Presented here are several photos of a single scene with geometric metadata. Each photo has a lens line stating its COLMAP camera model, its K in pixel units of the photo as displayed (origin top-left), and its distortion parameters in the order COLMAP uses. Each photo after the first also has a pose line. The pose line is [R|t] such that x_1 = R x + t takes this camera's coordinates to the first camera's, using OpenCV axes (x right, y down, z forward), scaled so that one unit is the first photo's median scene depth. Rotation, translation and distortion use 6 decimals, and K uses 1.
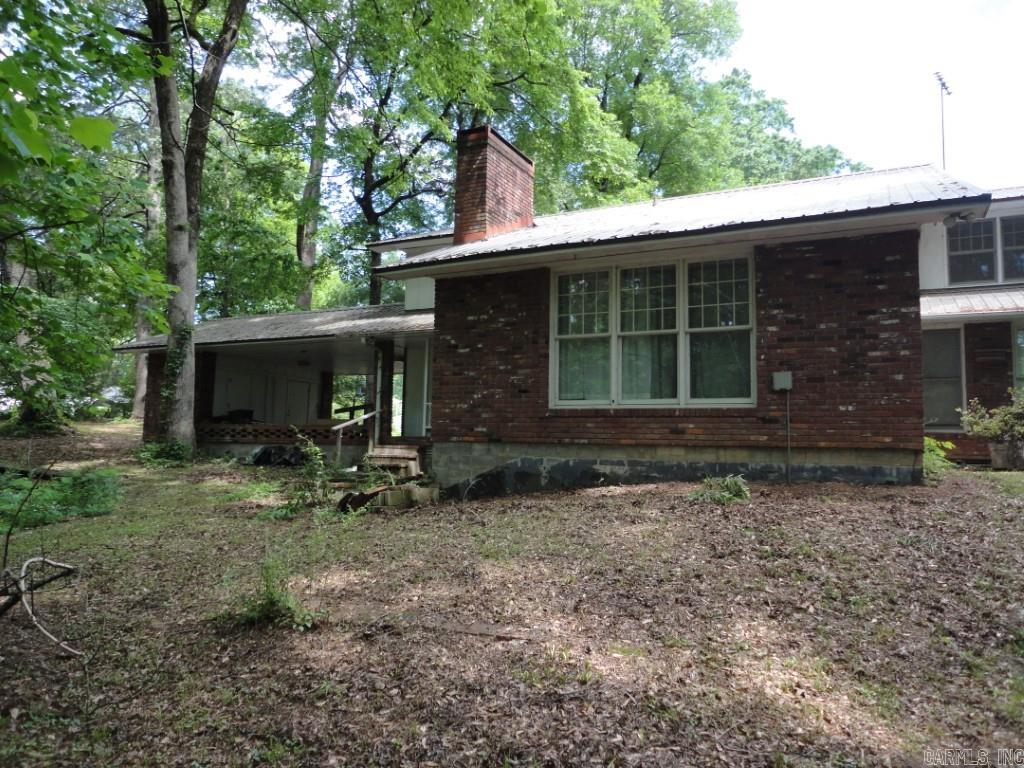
lens RADIAL K [[752.8, 0, 511.0], [0, 752.8, 384.4], [0, 0, 1]] dist [-0.003923, 0.006455]
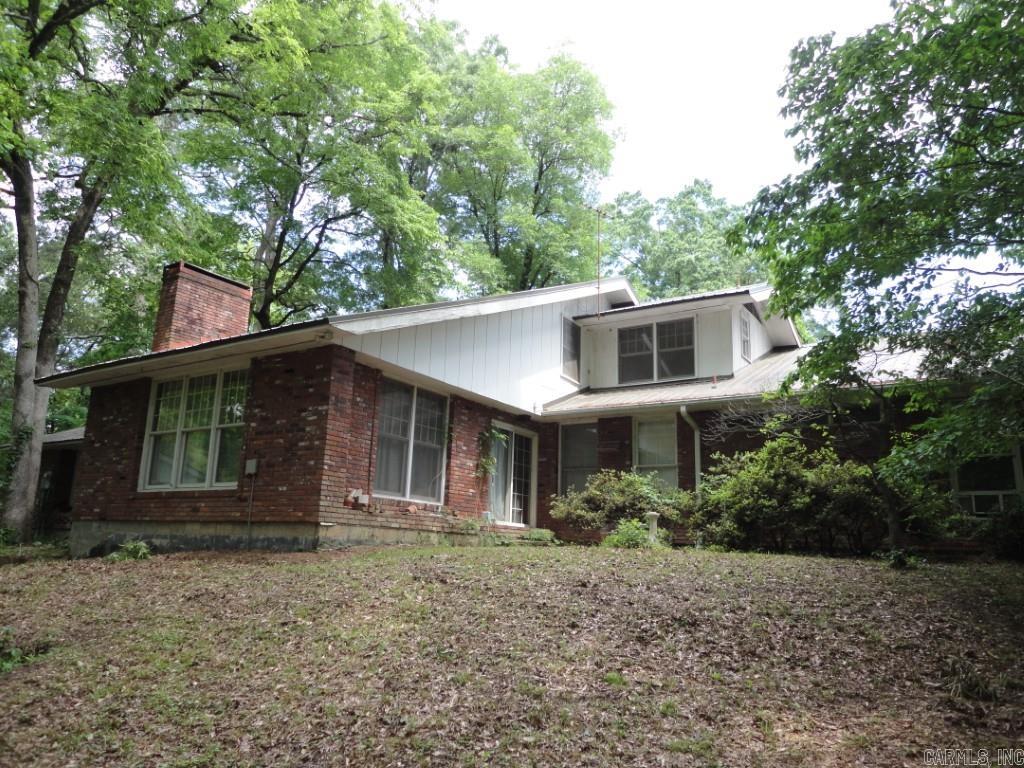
lens RADIAL K [[752.8, 0, 513.2], [0, 752.8, 385.8], [0, 0, 1]] dist [-0.003923, 0.006455]
pose [[0.994876, -0.015227, -0.099947, 0.777544], [0.002068, 0.991451, -0.130466, 0.021648], [0.101080, 0.129591, 0.986402, -0.158360]]
